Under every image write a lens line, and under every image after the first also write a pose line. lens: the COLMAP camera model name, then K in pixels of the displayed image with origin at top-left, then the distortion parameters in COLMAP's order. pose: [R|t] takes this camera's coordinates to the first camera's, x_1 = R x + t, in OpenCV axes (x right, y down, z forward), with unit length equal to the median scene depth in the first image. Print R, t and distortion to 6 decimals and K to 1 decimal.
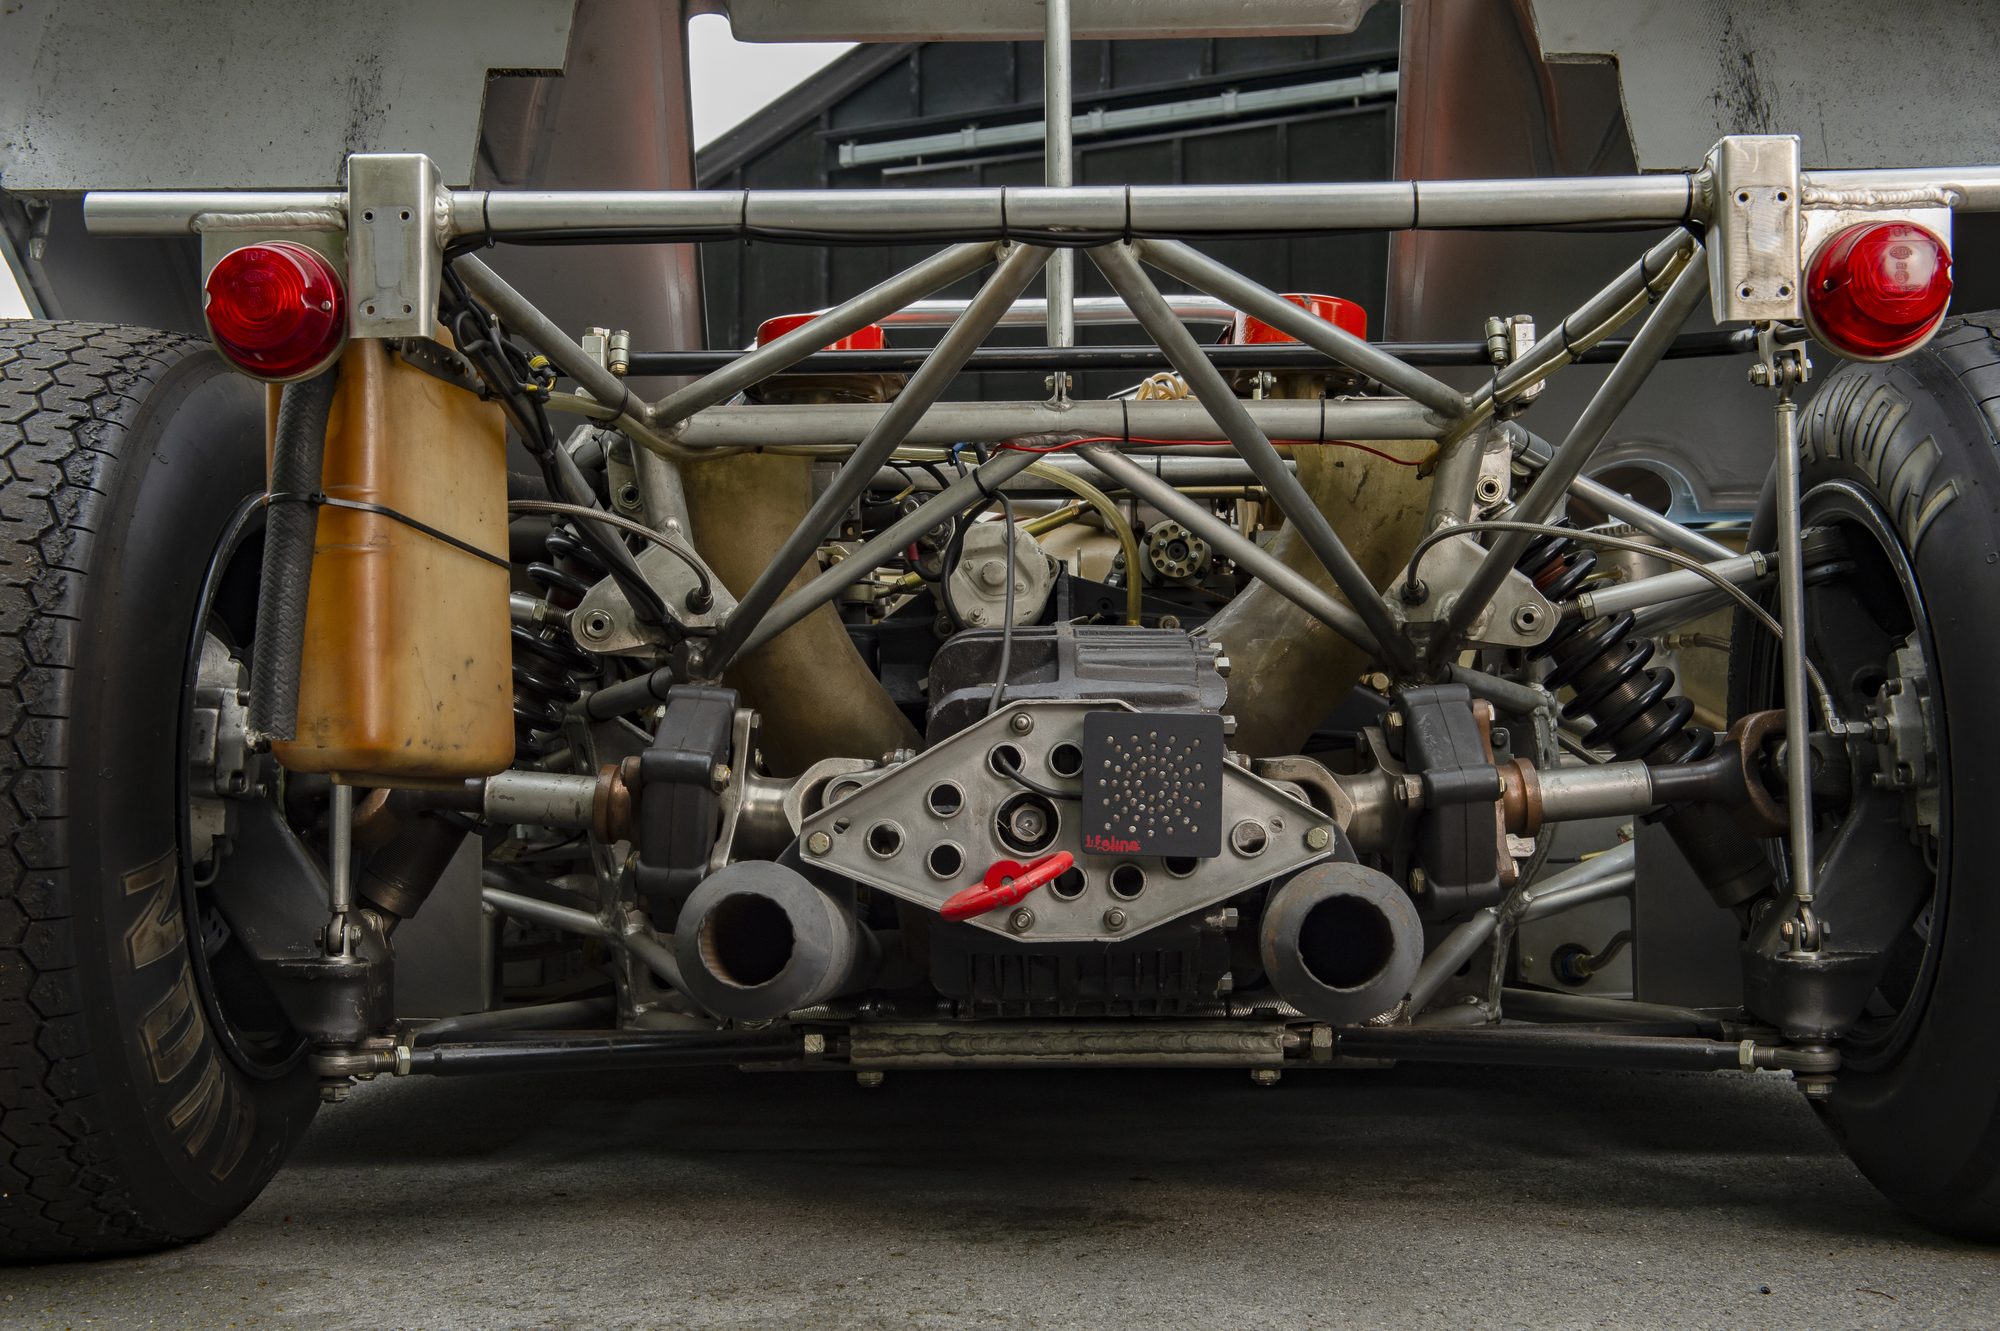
lens RADIAL K [[2542.4, 0, 999.5], [0, 2542.4, 665.1], [0, 0, 1]] dist [0.107369, 0.000000]
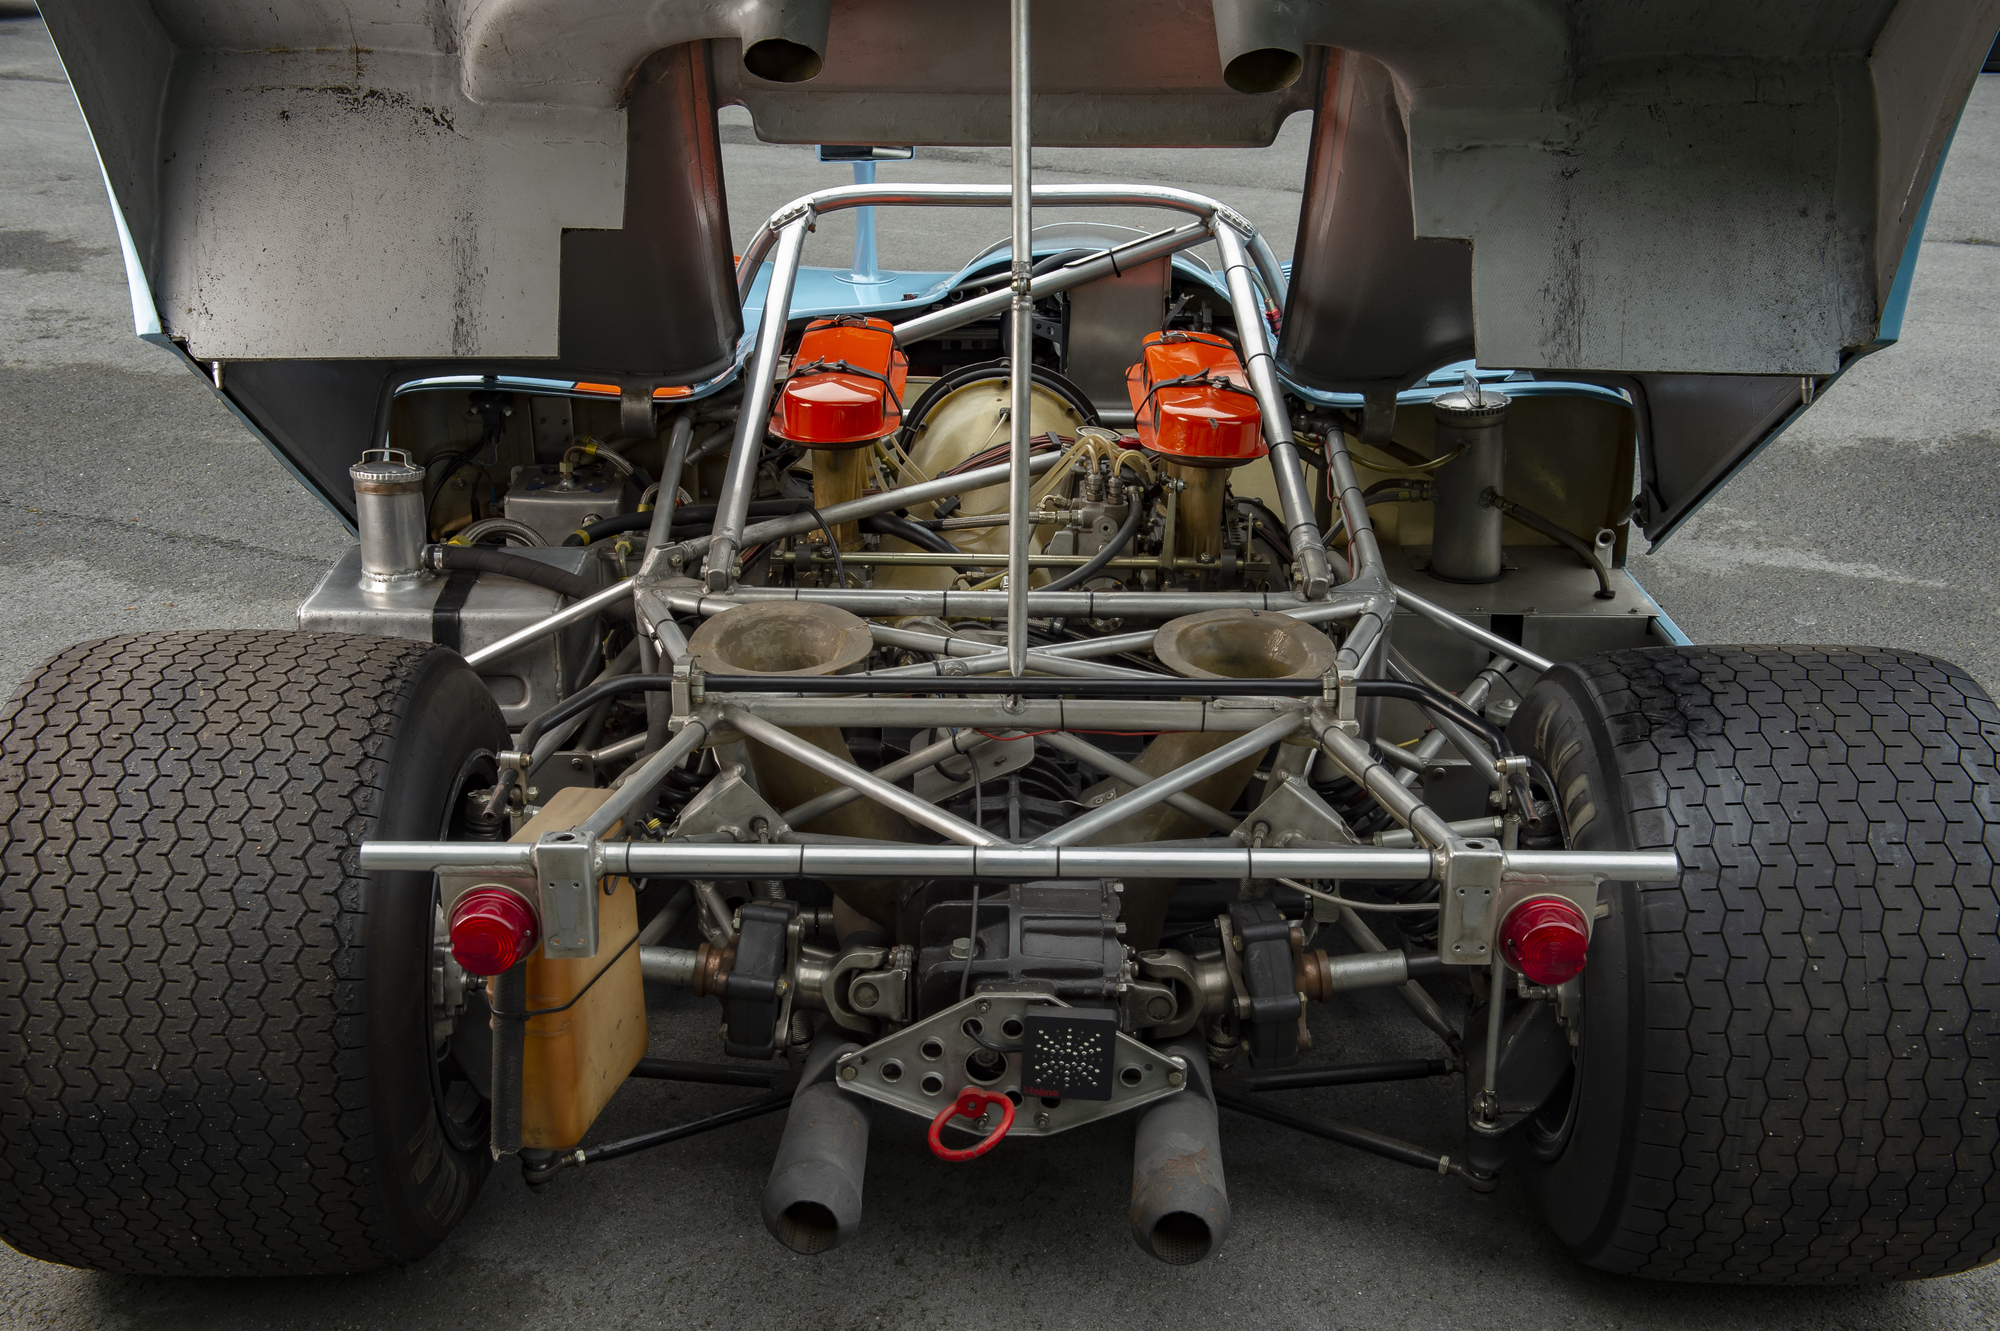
lens RADIAL K [[2336.9, 0, 999.0], [0, 2336.9, 666.1], [0, 0, 1]] dist [0.081947, 0.000000]
pose [[0.999792, 0.013063, 0.015648, -0.005901], [-0.018597, 0.898849, 0.437864, -0.738367], [-0.008345, -0.438064, 0.898905, -0.148920]]
